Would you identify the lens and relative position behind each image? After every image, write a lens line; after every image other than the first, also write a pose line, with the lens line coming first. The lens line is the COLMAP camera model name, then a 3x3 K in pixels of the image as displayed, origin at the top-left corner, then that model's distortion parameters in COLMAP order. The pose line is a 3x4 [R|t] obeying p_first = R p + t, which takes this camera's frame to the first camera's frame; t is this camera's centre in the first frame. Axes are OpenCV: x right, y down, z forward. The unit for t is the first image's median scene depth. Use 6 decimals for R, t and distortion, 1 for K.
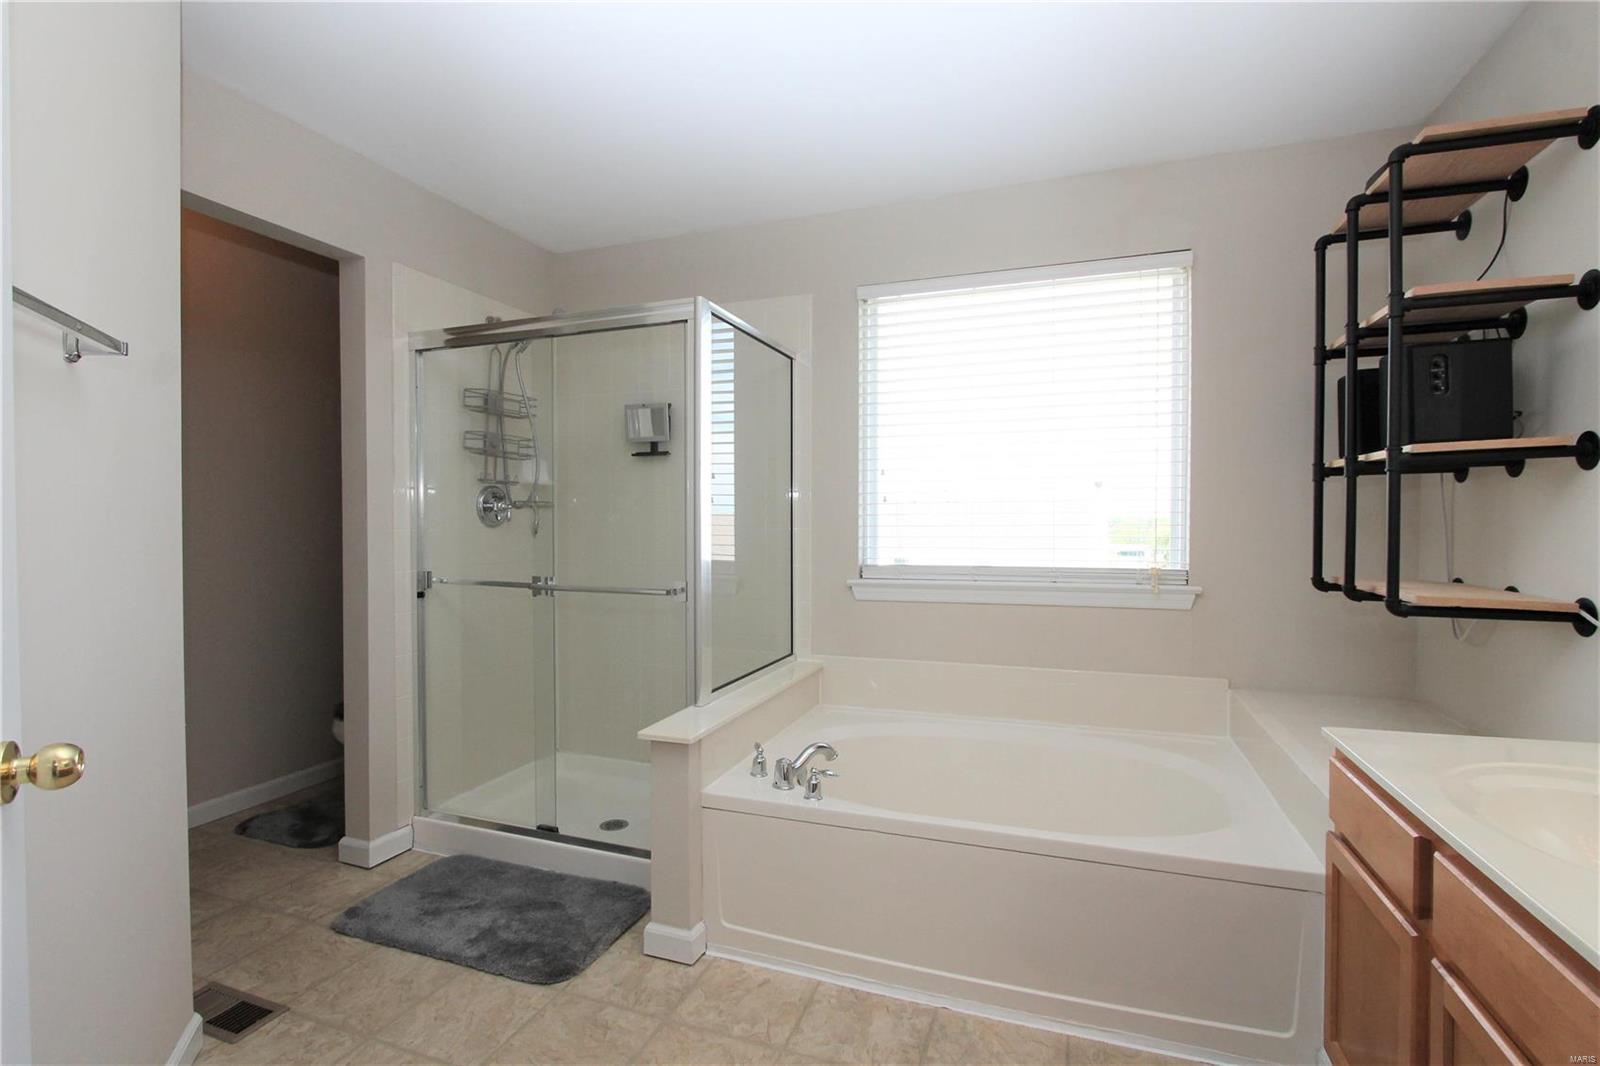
lens RADIAL K [[762.6, 0, 809.8], [0, 762.6, 526.4], [0, 0, 1]] dist [-0.020132, 0.003678]
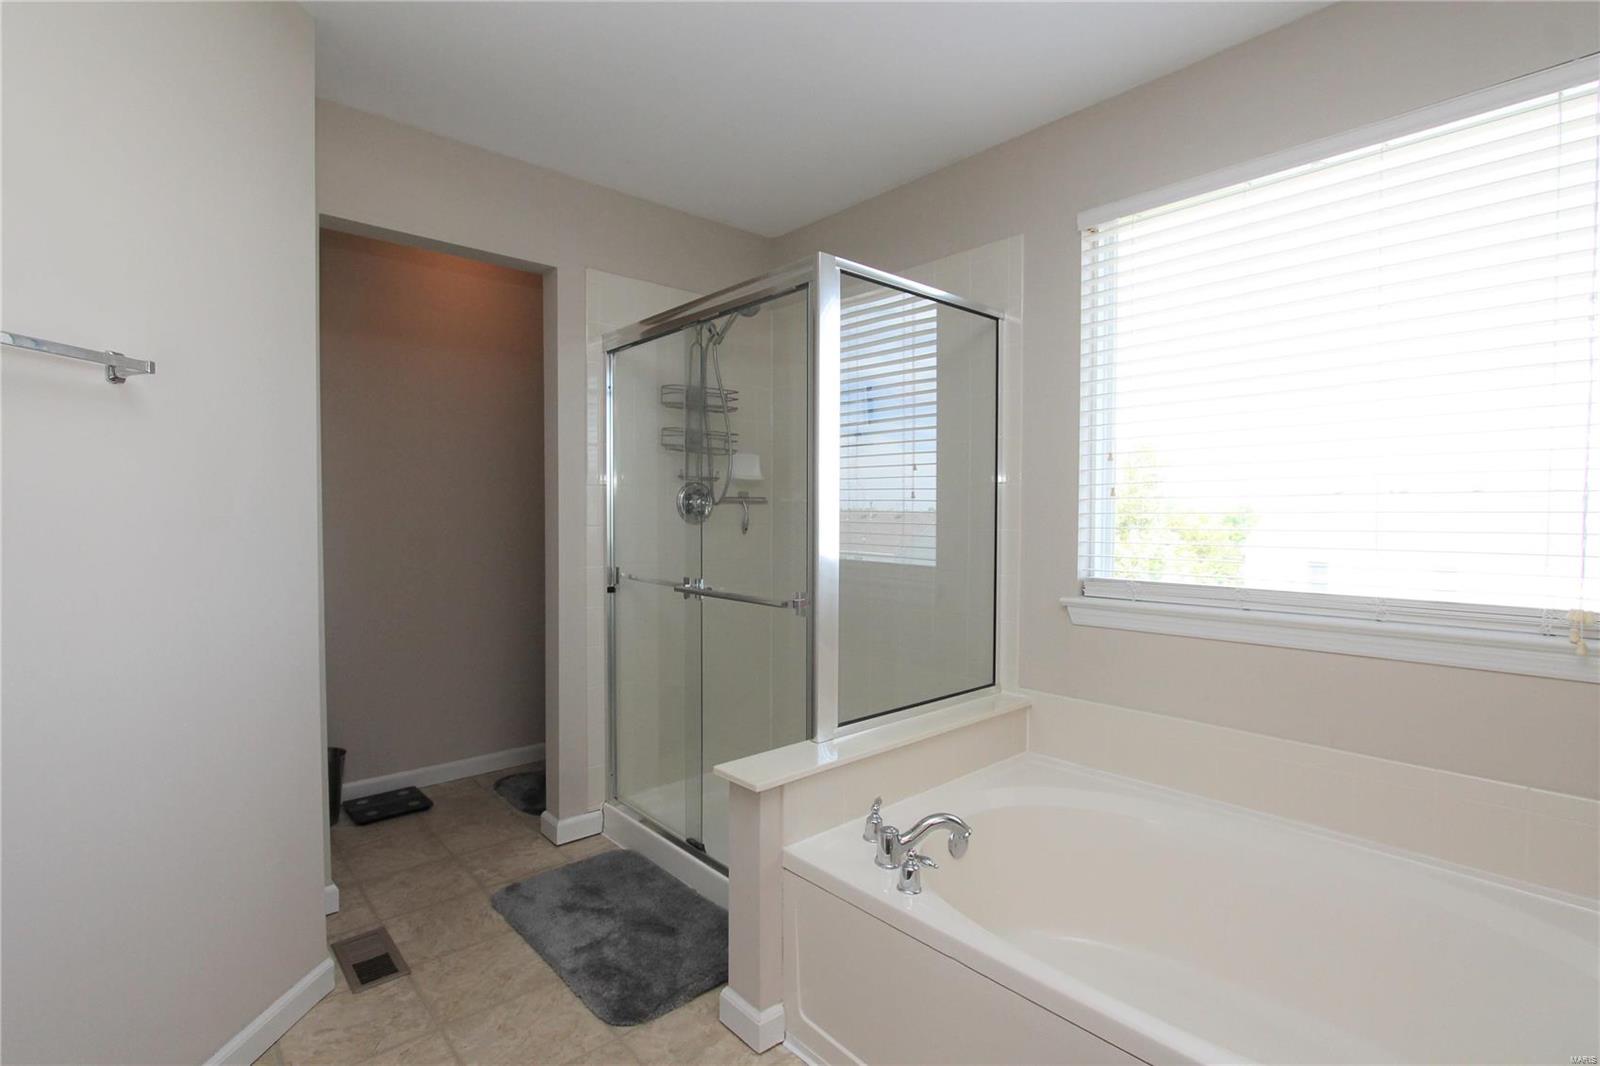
lens RADIAL K [[762.6, 0, 790.9], [0, 762.6, 528.8], [0, 0, 1]] dist [-0.020132, 0.003678]
pose [[0.876140, 0.014133, -0.481850, 0.210924], [-0.007639, 0.999852, 0.015437, -0.010798], [0.481997, -0.009844, 0.876118, 0.228304]]
